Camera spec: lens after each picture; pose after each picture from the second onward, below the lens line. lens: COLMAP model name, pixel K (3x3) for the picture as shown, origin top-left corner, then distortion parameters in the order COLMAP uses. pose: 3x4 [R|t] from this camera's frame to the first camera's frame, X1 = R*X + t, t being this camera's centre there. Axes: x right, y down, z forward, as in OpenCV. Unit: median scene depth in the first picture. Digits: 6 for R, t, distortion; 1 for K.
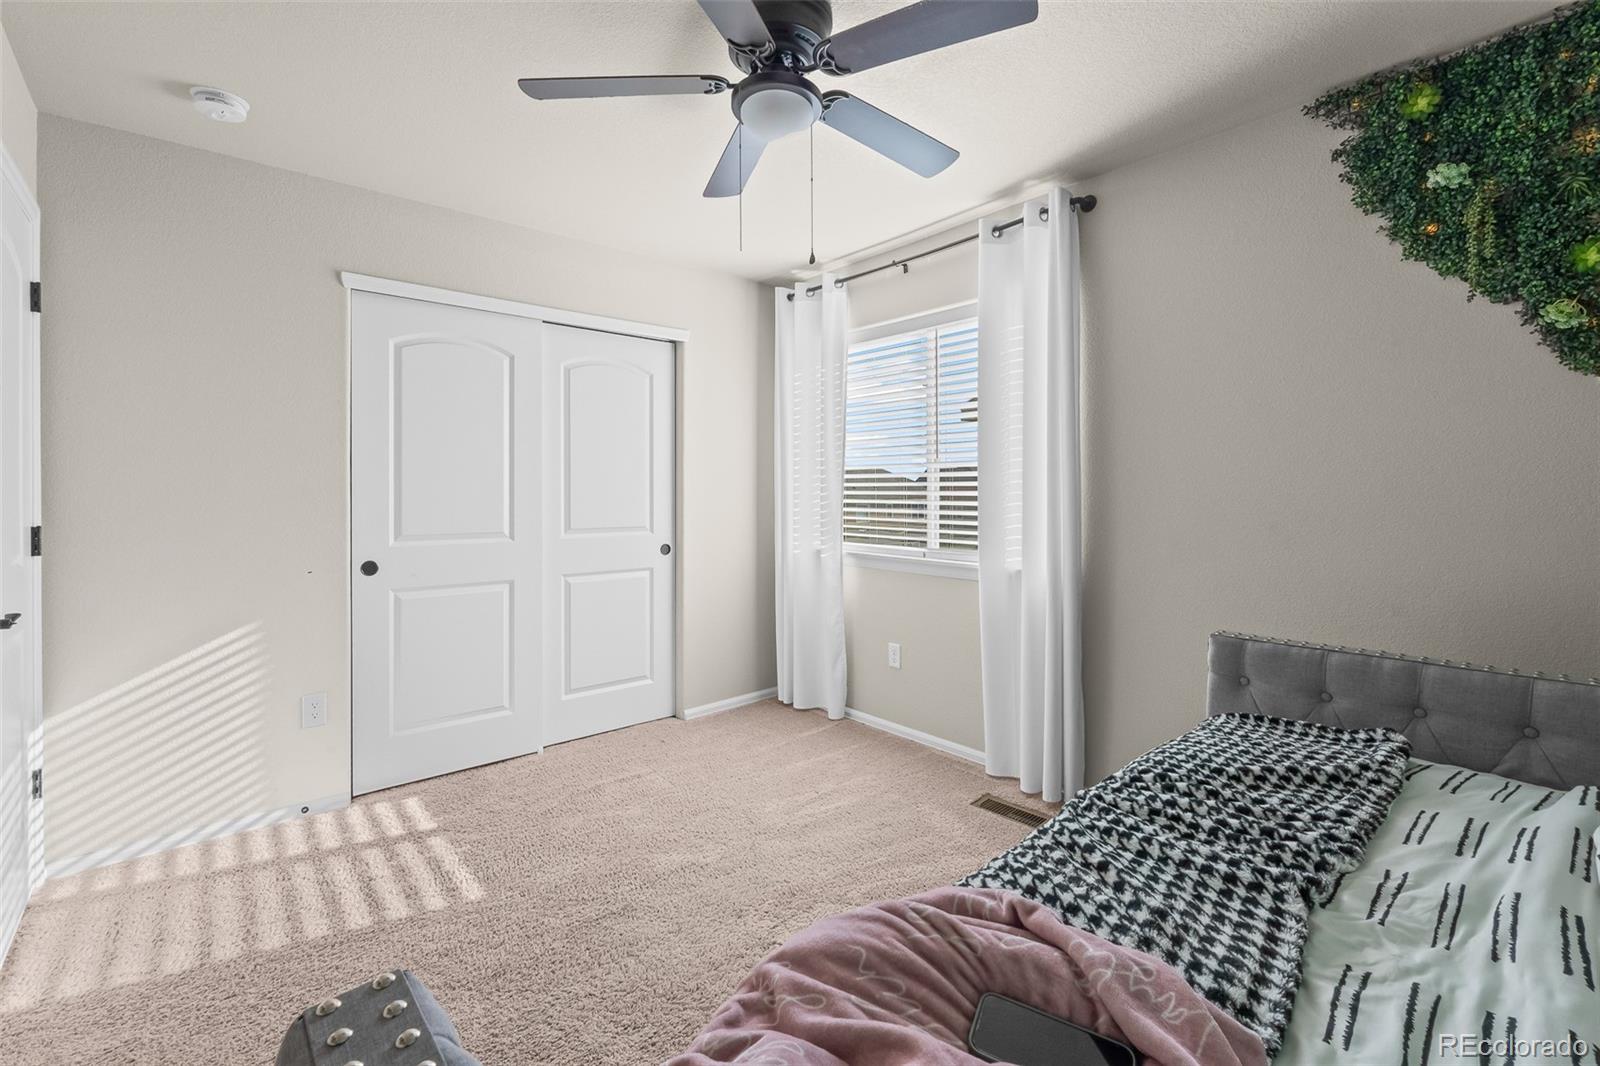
lens RADIAL K [[684.8, 0, 799.8], [0, 684.8, 503.4], [0, 0, 1]] dist [-0.002737, -0.000693]
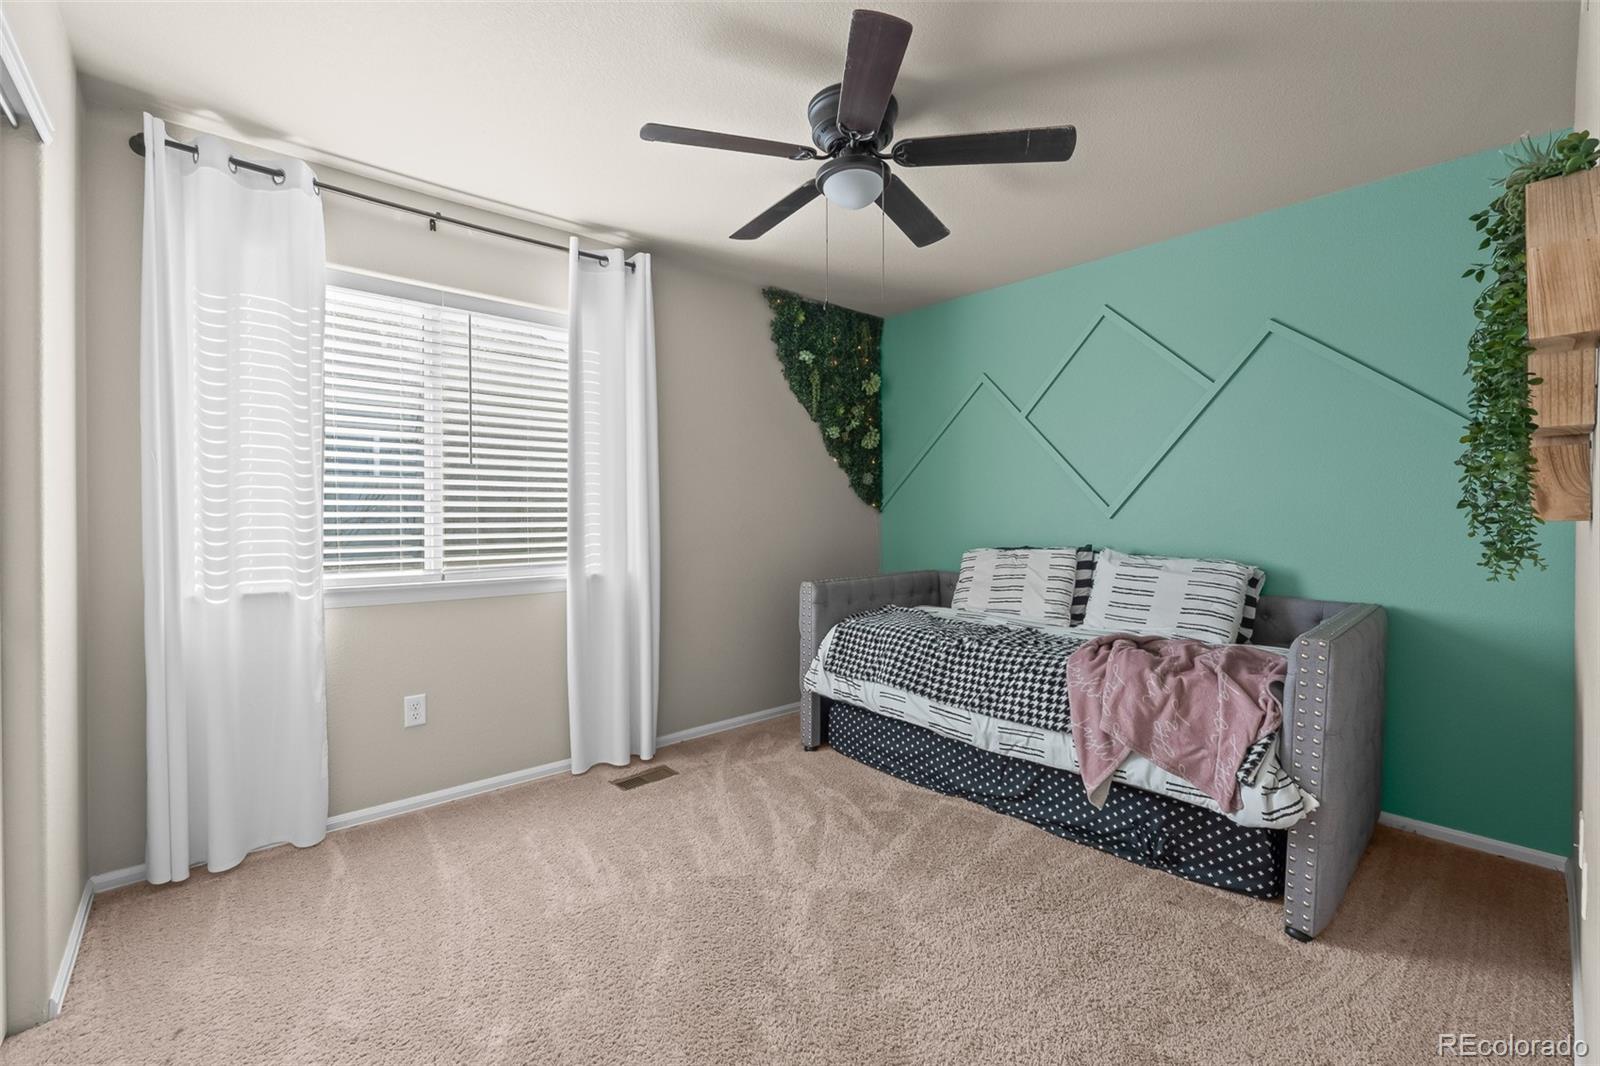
lens RADIAL K [[674.6, 0, 796.6], [0, 674.6, 516.7], [0, 0, 1]] dist [-0.003288, -0.000739]
pose [[0.001557, -0.009661, 0.999952, -0.790428], [0.012403, 0.999877, 0.009641, -0.000834], [-0.999922, 0.012387, 0.001677, 0.701702]]
